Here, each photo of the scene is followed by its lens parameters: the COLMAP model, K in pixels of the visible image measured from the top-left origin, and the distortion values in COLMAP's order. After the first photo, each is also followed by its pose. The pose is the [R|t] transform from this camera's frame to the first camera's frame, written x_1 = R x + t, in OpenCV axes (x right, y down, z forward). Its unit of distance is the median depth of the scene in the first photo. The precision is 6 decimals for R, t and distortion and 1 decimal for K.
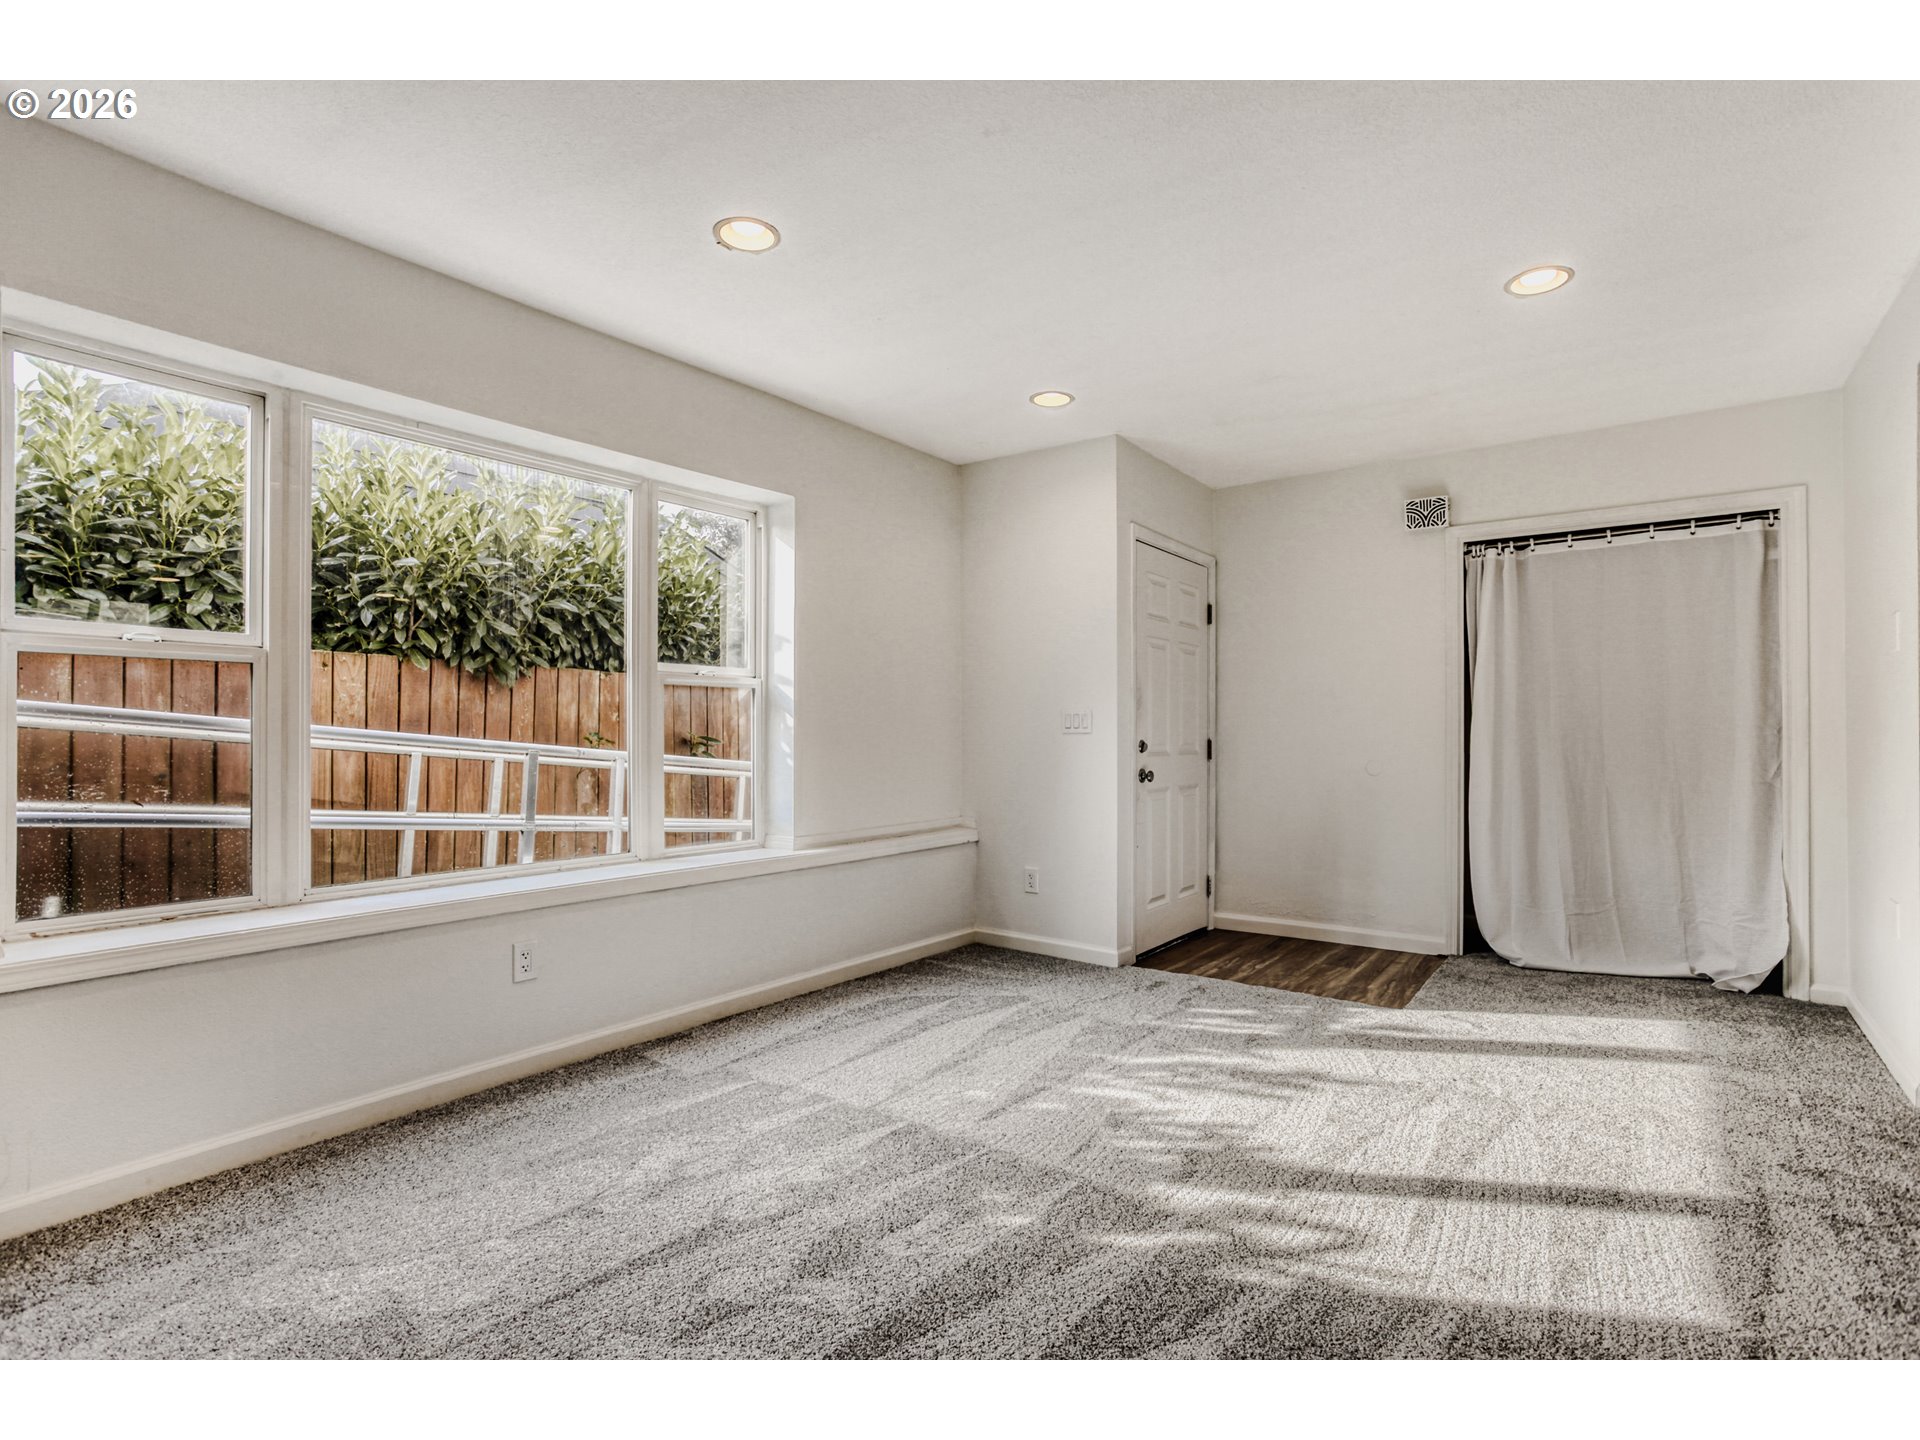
lens RADIAL K [[939.0, 0, 960.0], [0, 939.0, 720.0], [0, 0, 1]] dist [-0.047933, 0.030025]
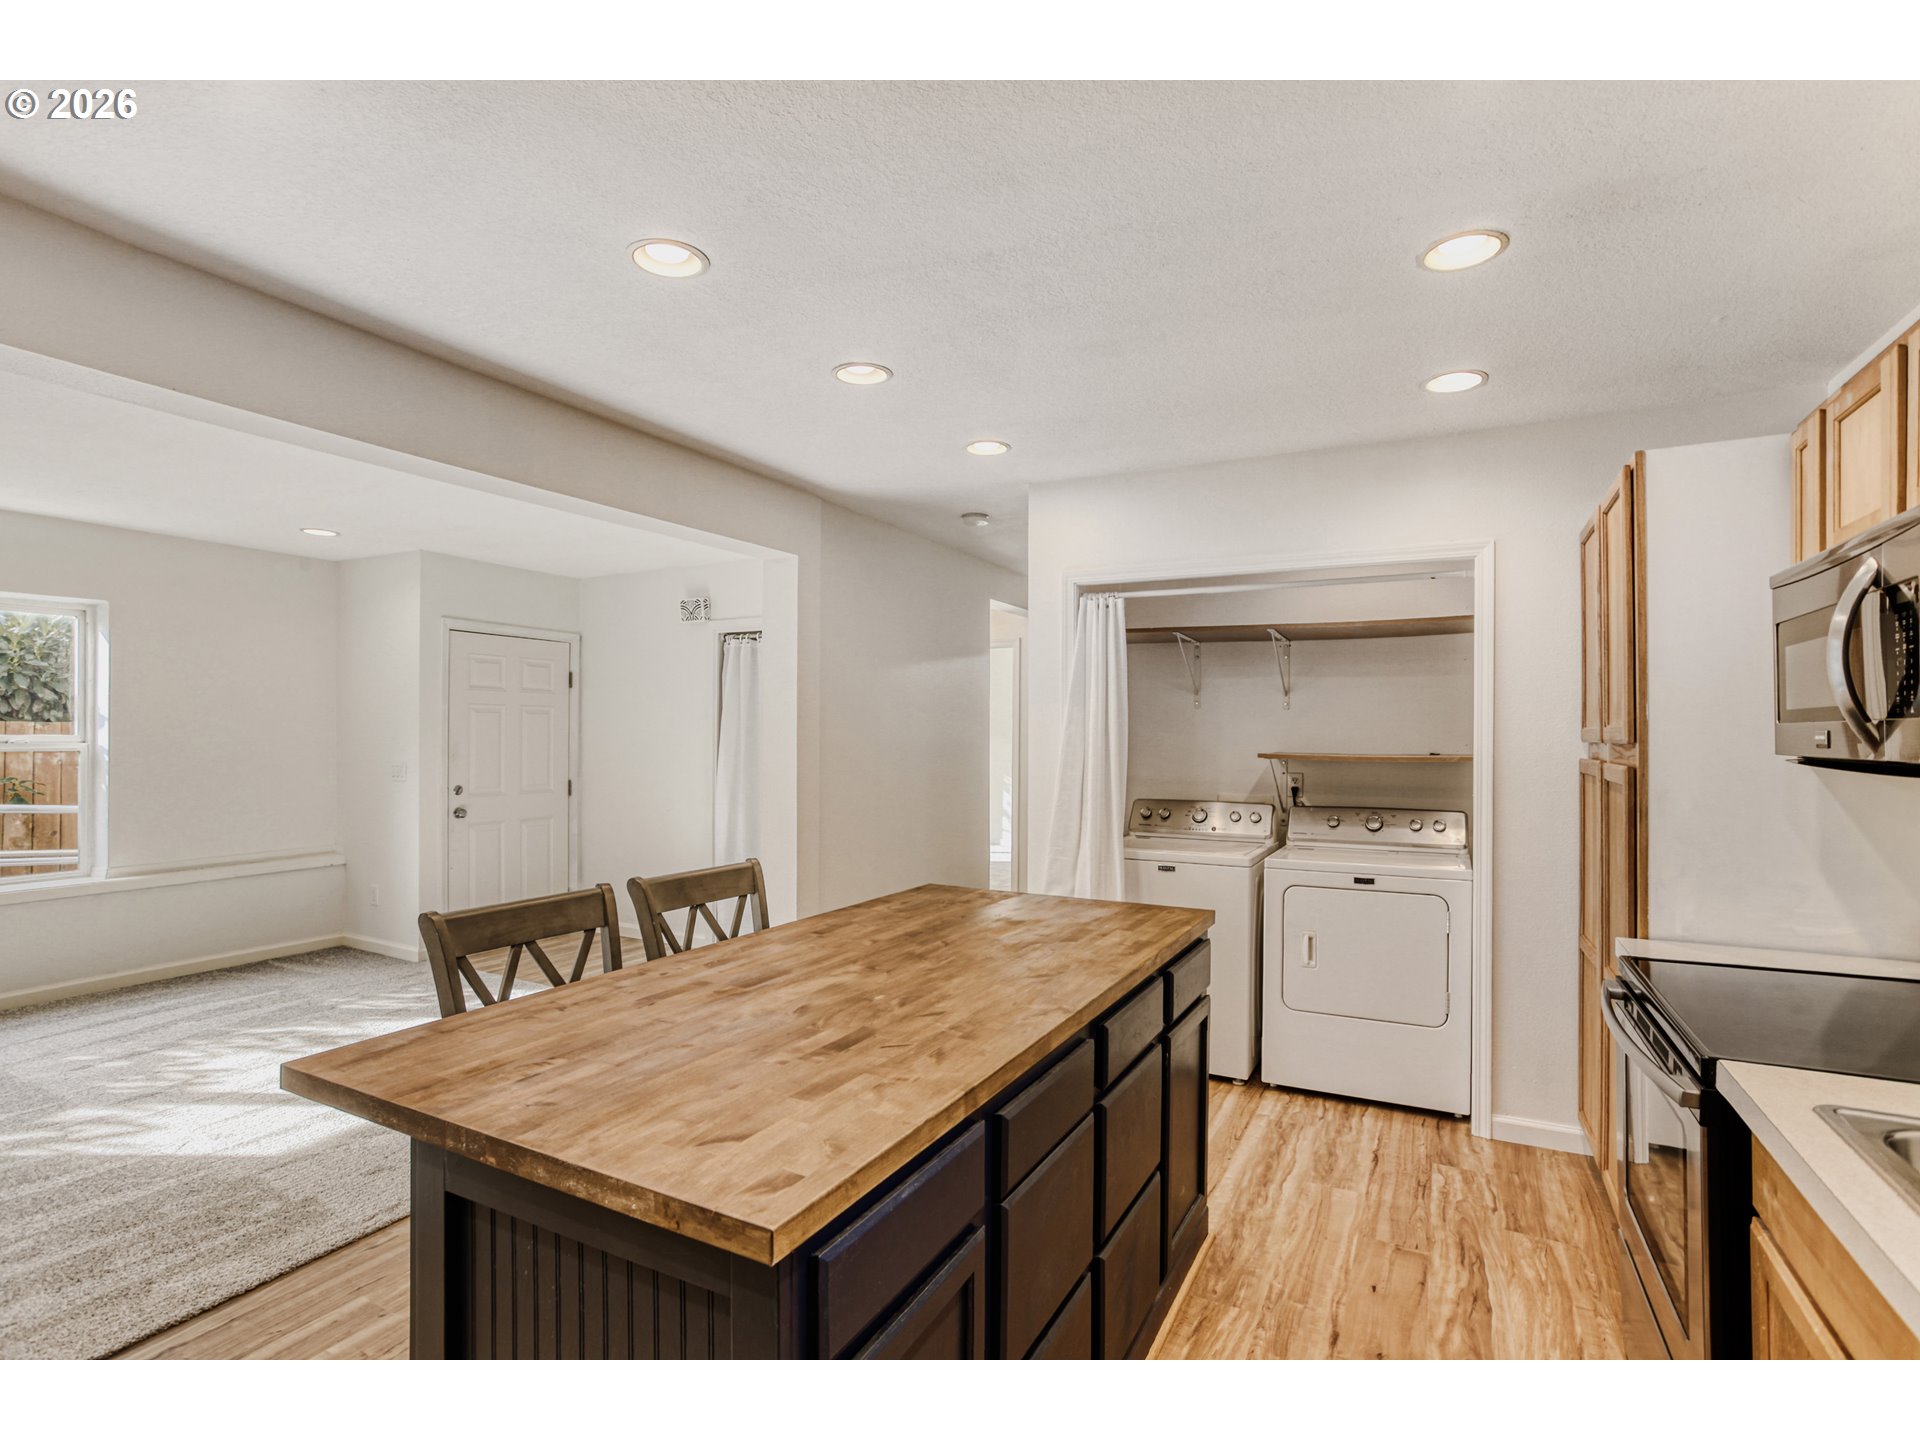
lens RADIAL K [[939.0, 0, 960.0], [0, 939.0, 720.0], [0, 0, 1]] dist [-0.047933, 0.030025]
pose [[0.990779, 0.003195, 0.135450, 0.951164], [-0.004563, 0.999942, 0.009793, -0.112535], [-0.135411, -0.010321, 0.990736, -0.473480]]
